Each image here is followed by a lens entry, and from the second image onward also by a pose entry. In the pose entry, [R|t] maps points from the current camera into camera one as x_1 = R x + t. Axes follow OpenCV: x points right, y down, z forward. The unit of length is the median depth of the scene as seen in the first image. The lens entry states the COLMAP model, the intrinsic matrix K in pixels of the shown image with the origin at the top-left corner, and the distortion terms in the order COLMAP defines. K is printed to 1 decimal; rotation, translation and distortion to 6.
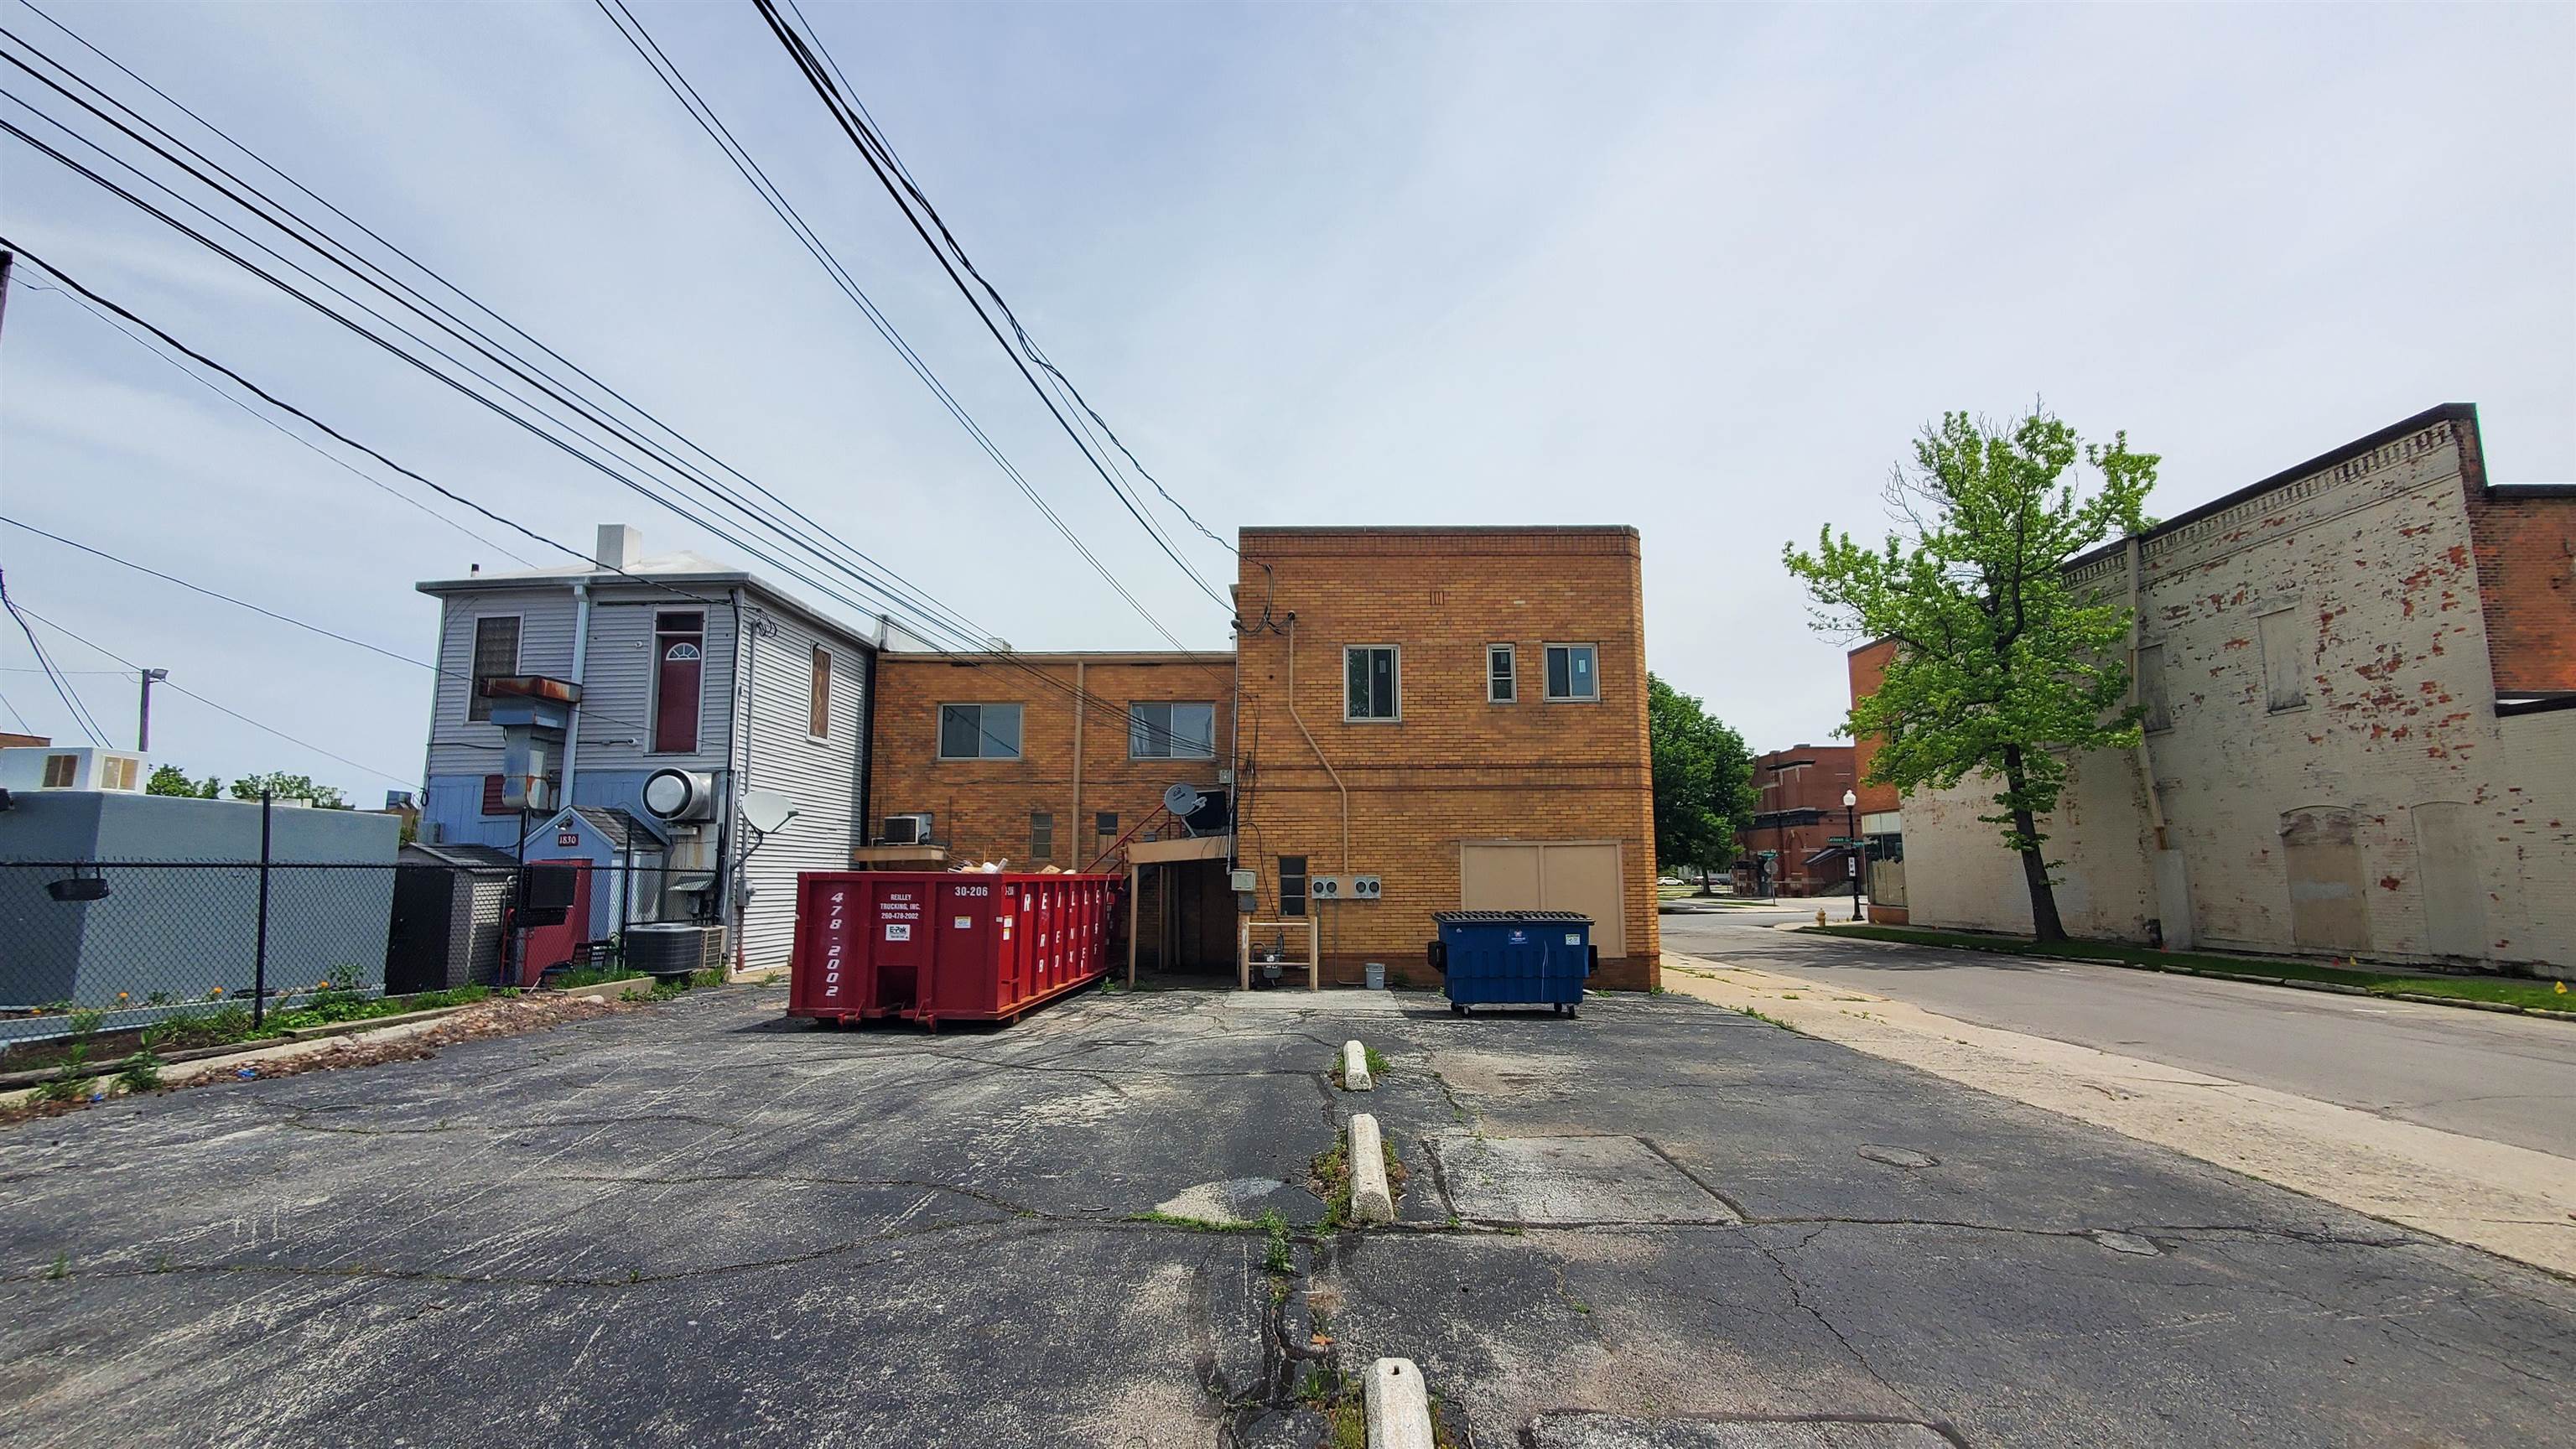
lens RADIAL K [[1010.6, 0, 1288.0], [0, 1010.6, 724.5], [0, 0, 1]] dist [0.000735, -0.000060]
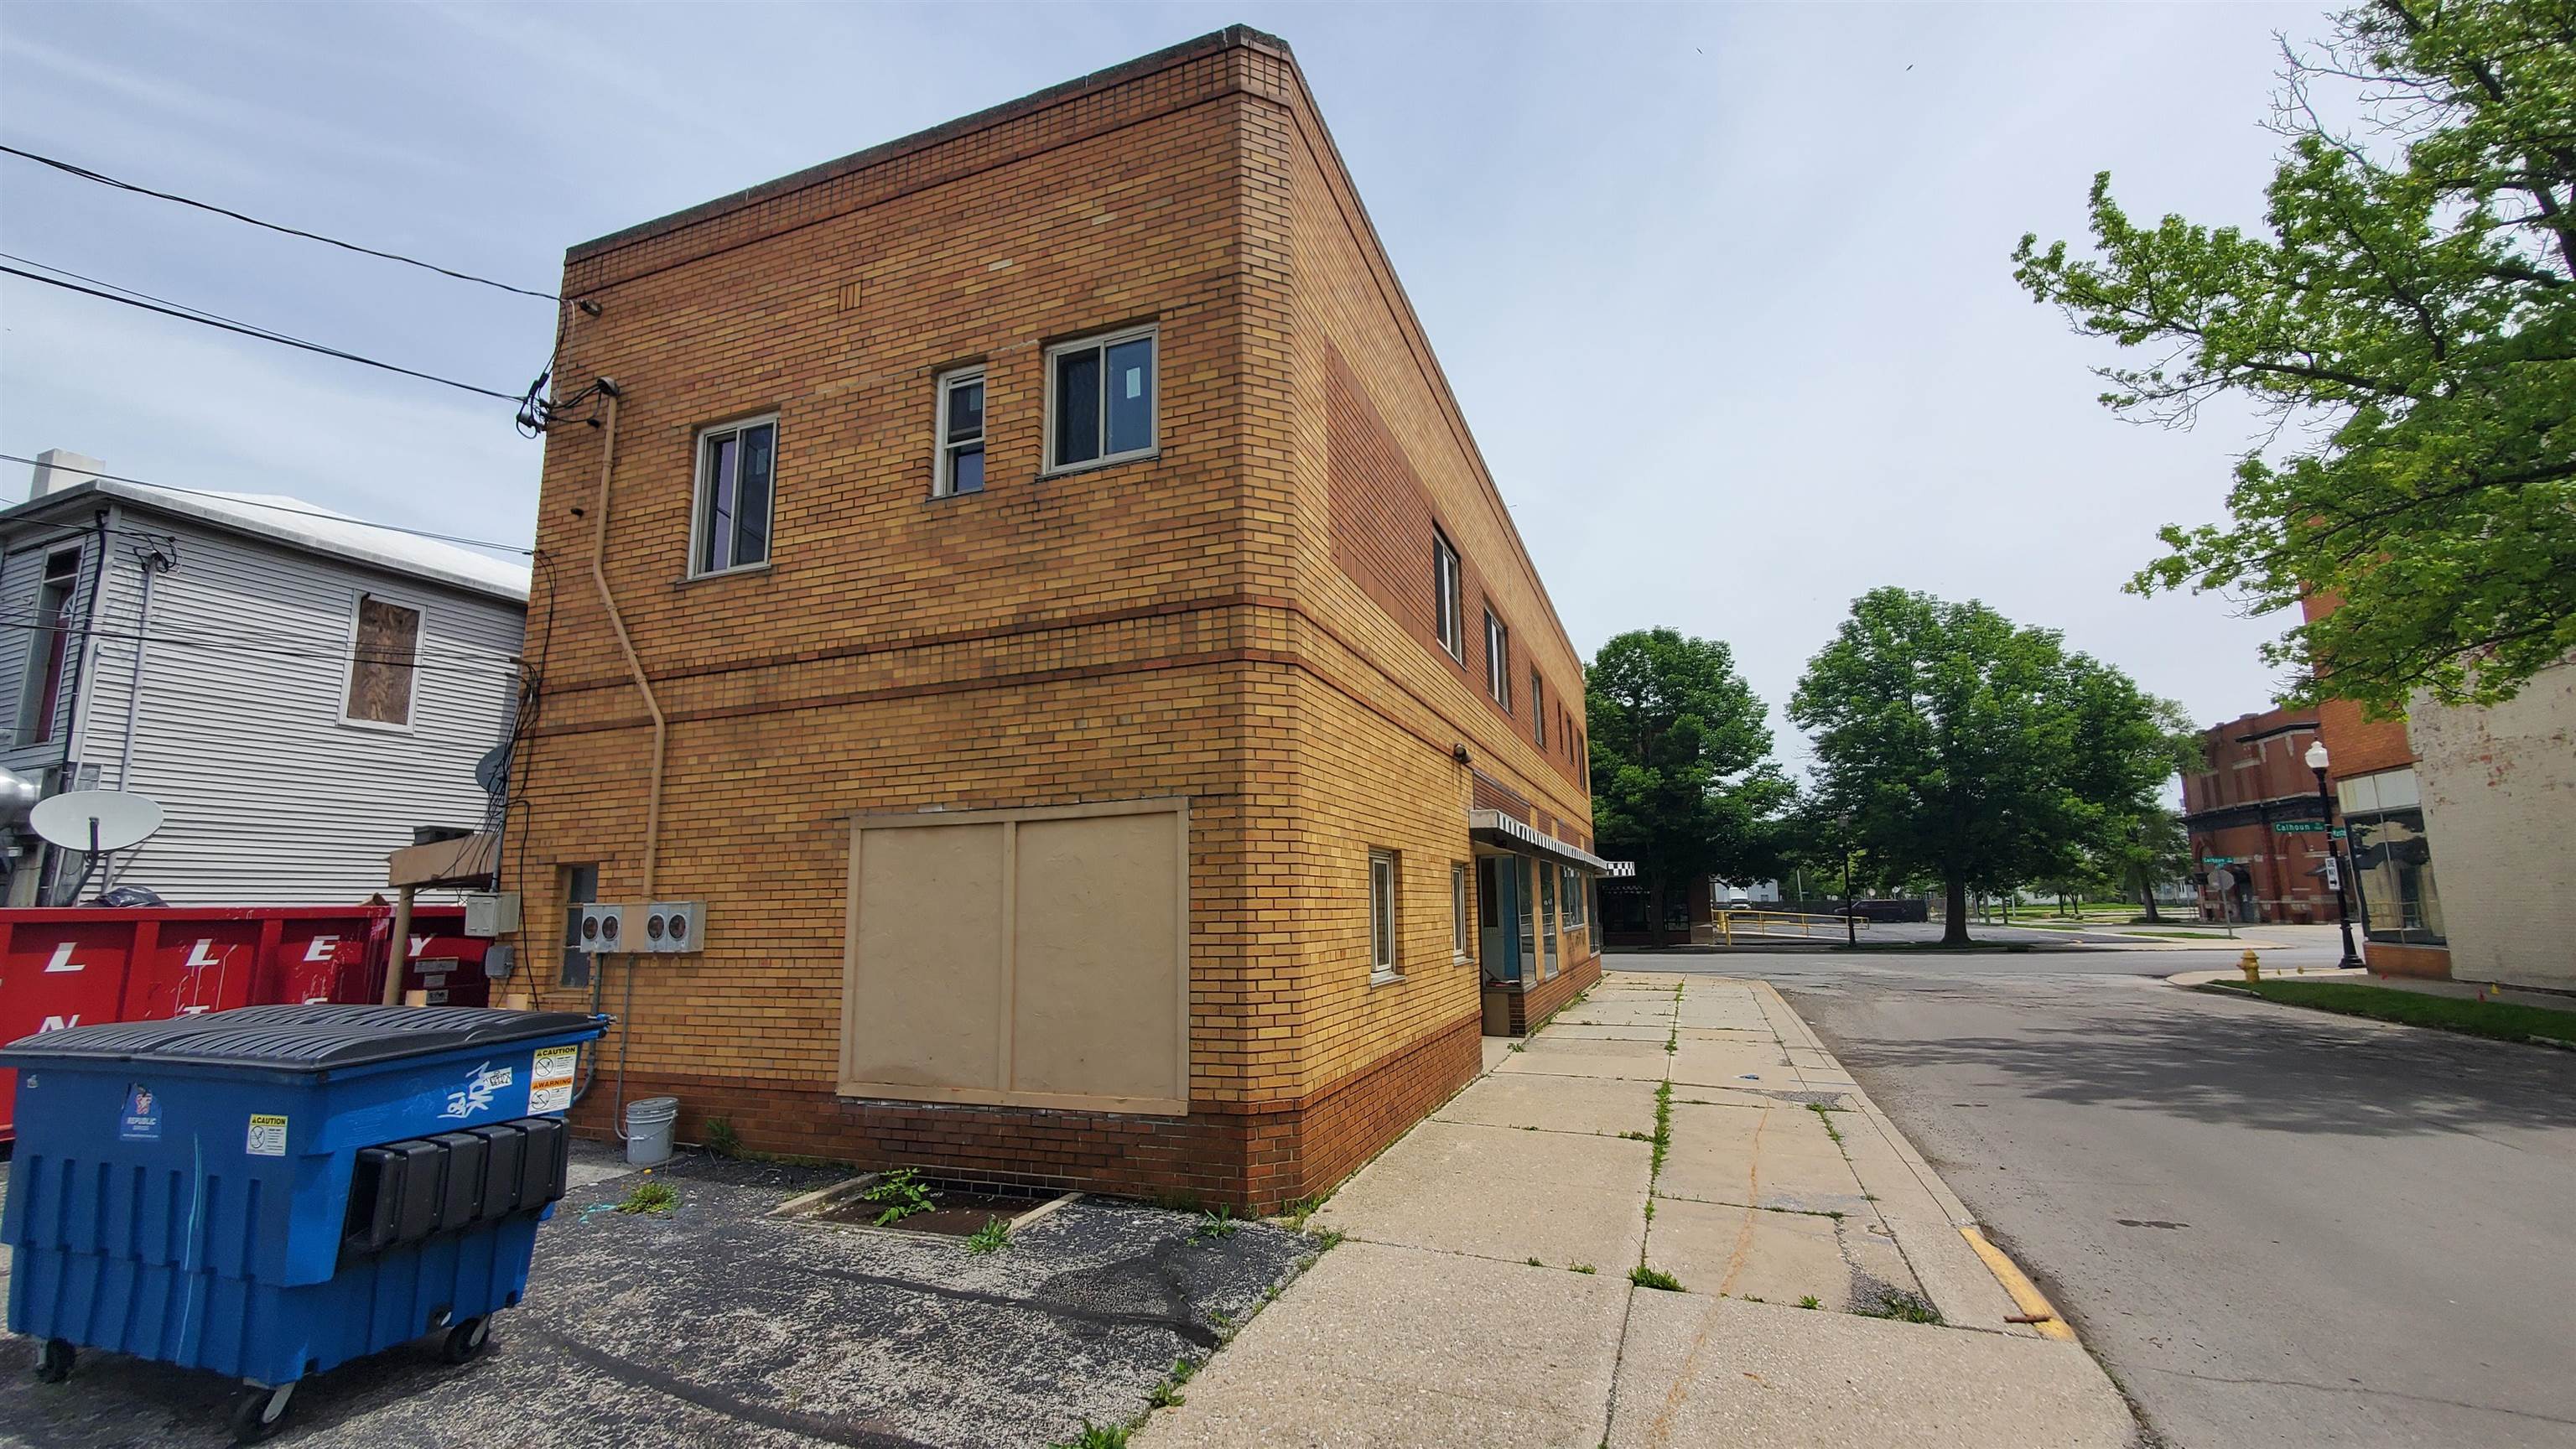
lens RADIAL K [[1028.7, 0, 1286.6], [0, 1028.7, 735.0], [0, 0, 1]] dist [-0.001501, -0.000831]
pose [[0.943205, -0.068239, -0.325126, 0.483023], [0.062948, 0.997658, -0.026776, 0.101624], [0.326192, 0.004789, 0.945291, 0.635227]]
